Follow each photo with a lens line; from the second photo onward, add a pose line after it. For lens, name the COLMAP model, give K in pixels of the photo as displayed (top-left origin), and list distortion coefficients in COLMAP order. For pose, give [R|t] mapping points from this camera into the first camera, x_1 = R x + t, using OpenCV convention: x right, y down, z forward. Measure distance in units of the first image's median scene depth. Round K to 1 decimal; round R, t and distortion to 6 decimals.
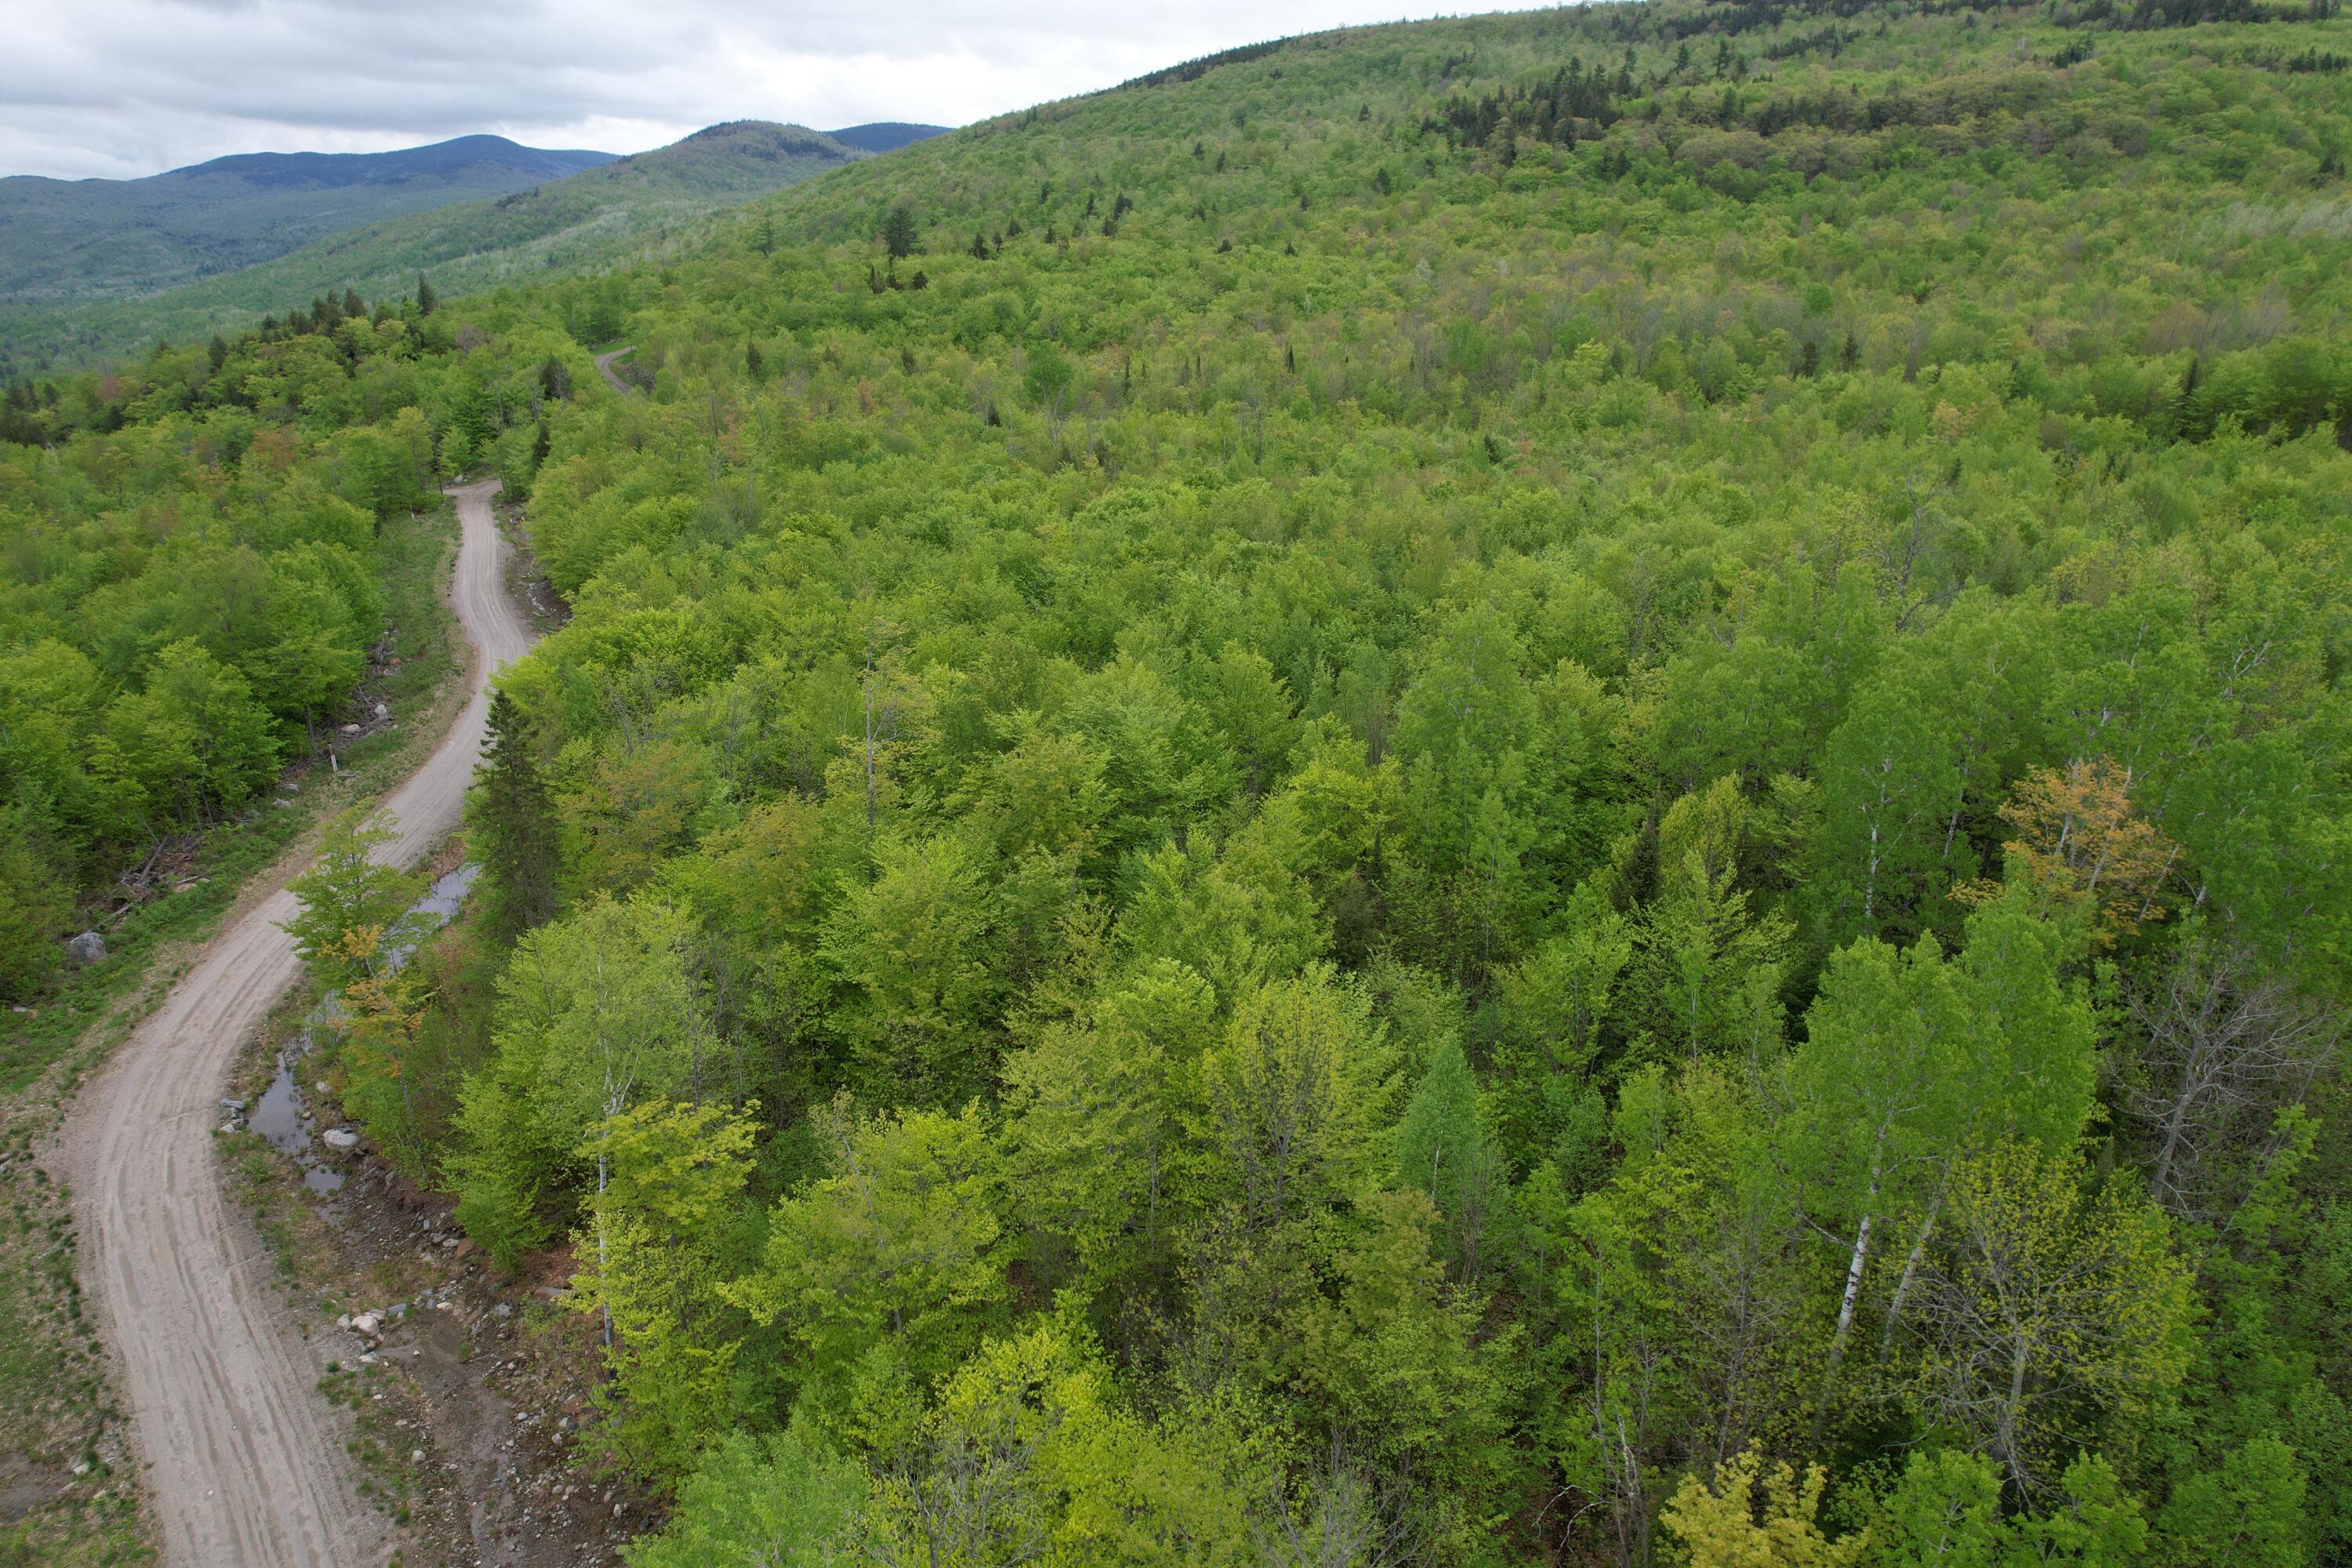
lens RADIAL K [[1508.5, 0, 1181.7], [0, 1508.5, 789.4], [0, 0, 1]] dist [-0.084603, 0.076775]
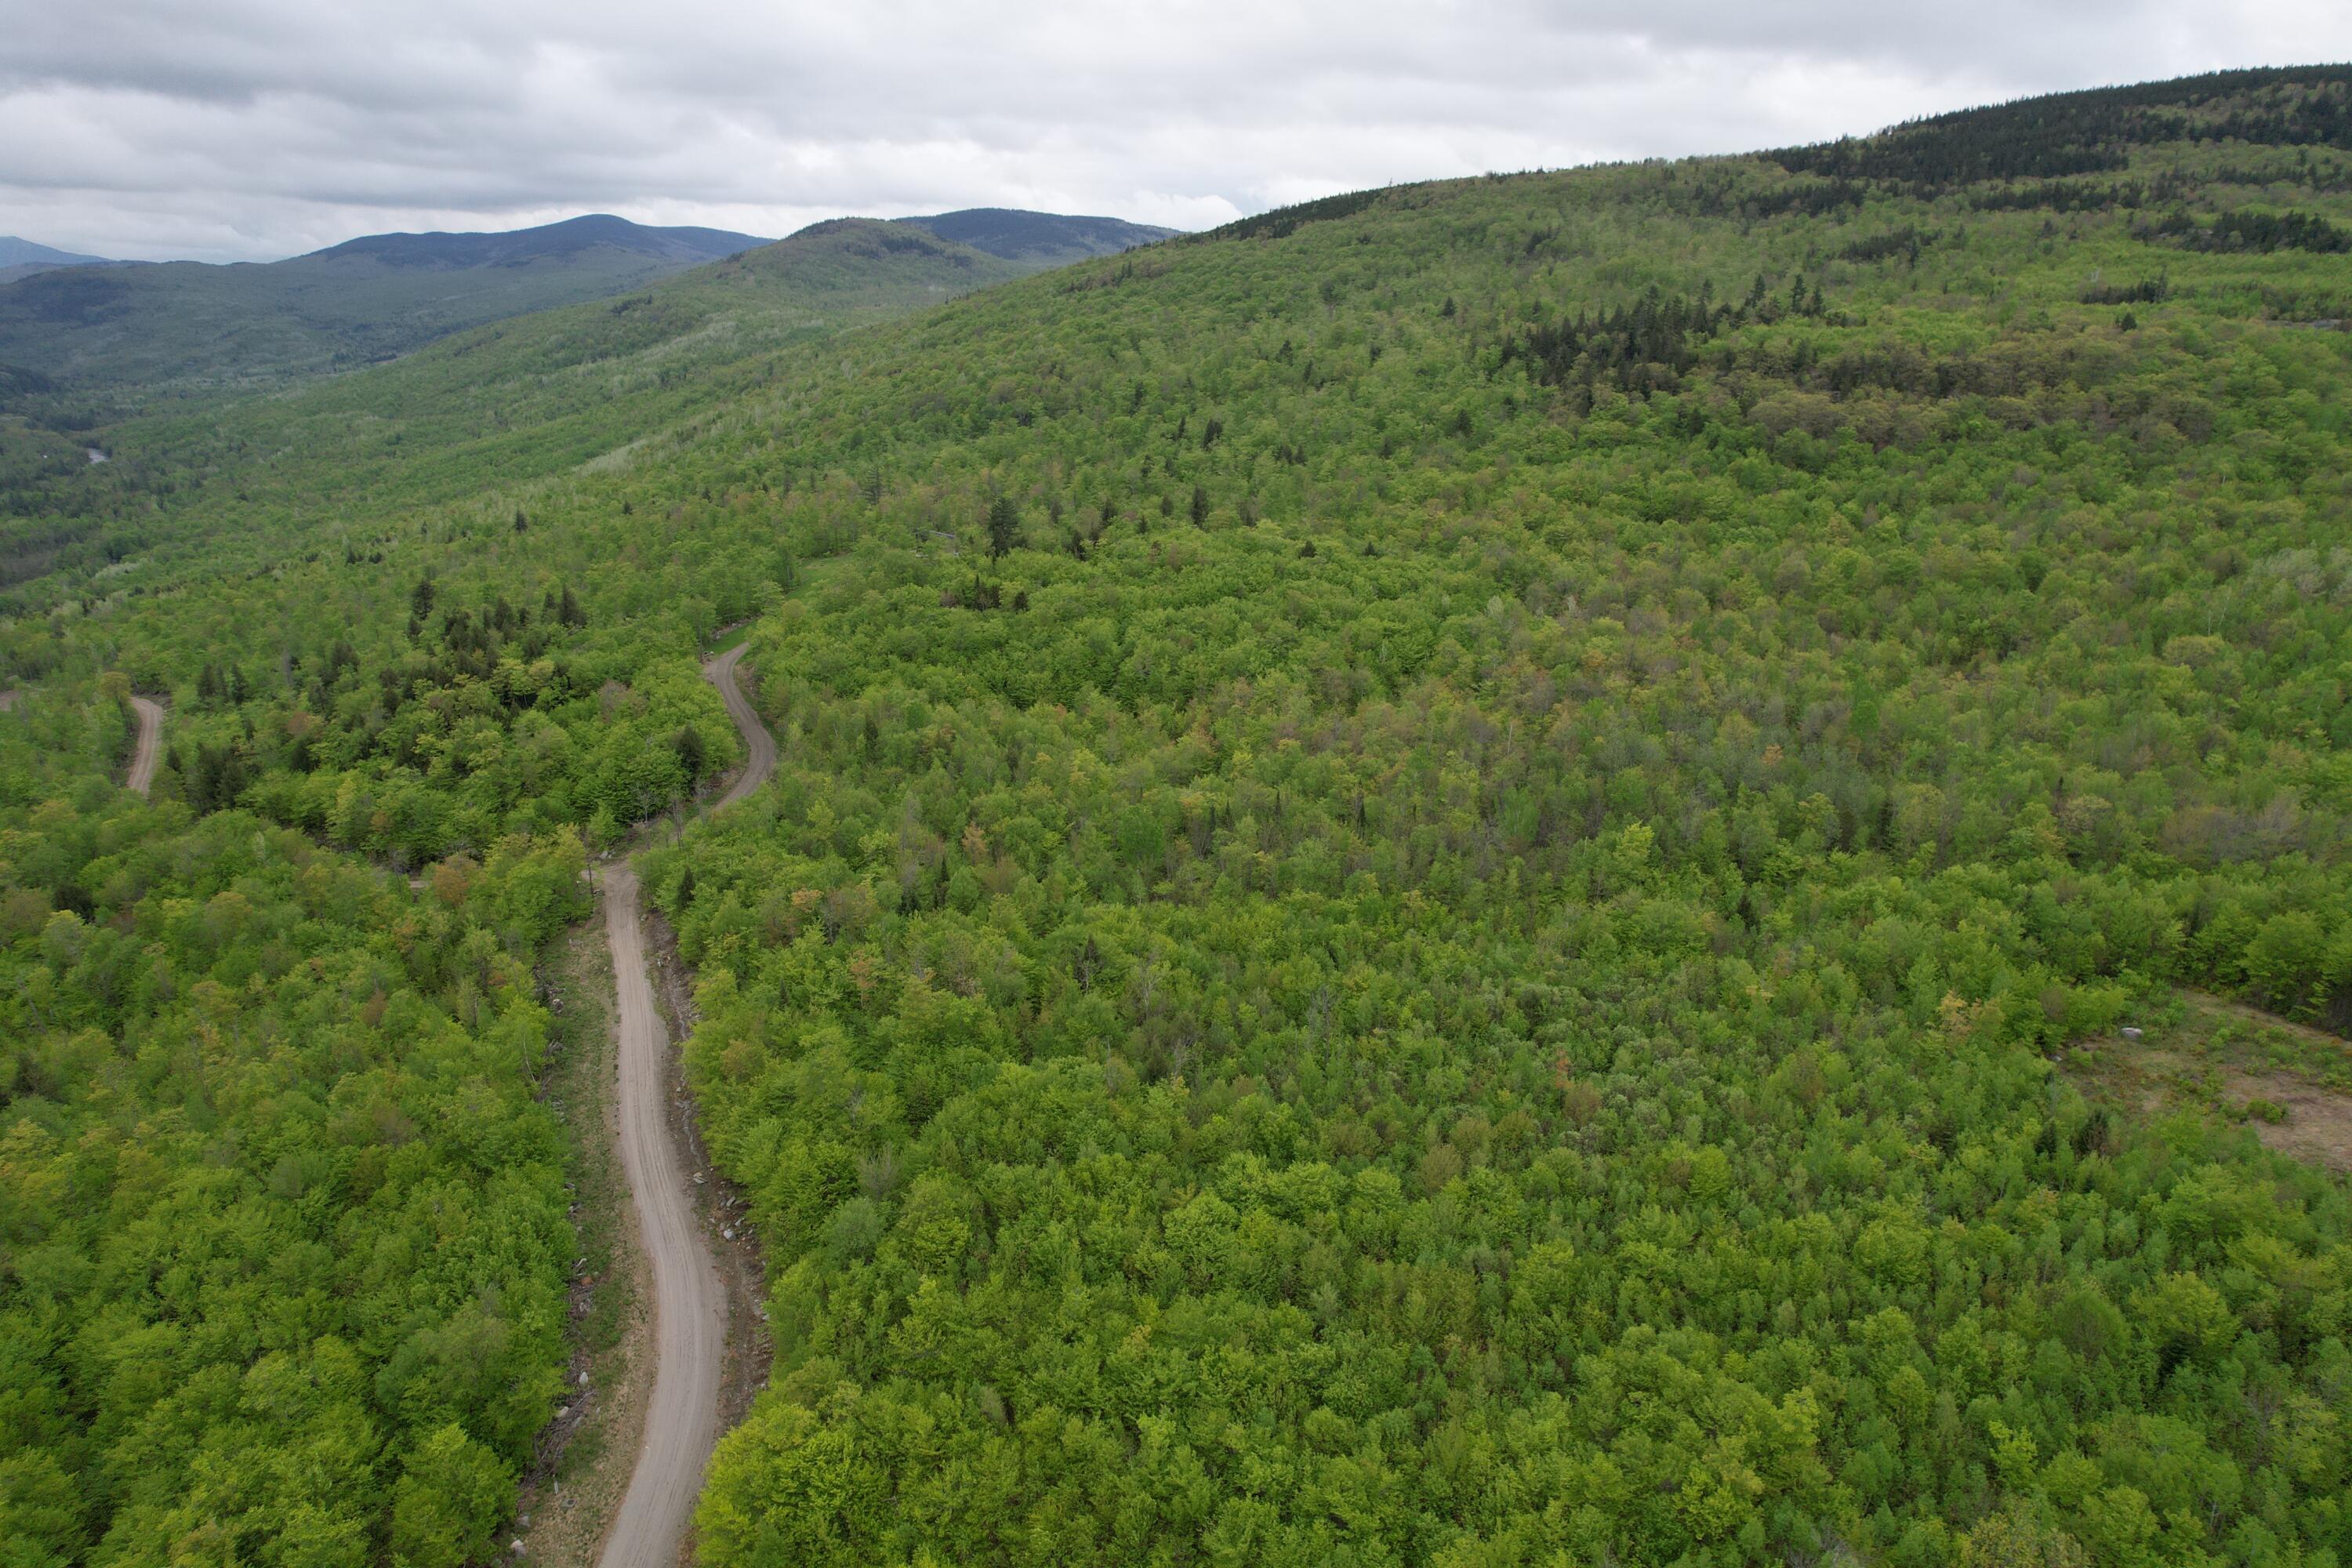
lens RADIAL K [[1508.5, 0, 1181.7], [0, 1508.5, 789.4], [0, 0, 1]] dist [-0.084603, 0.076775]
pose [[0.998372, 0.018485, -0.053955, -0.000053], [-0.020554, 0.999064, -0.038051, -0.116401], [0.053201, 0.039098, 0.997818, -0.044917]]
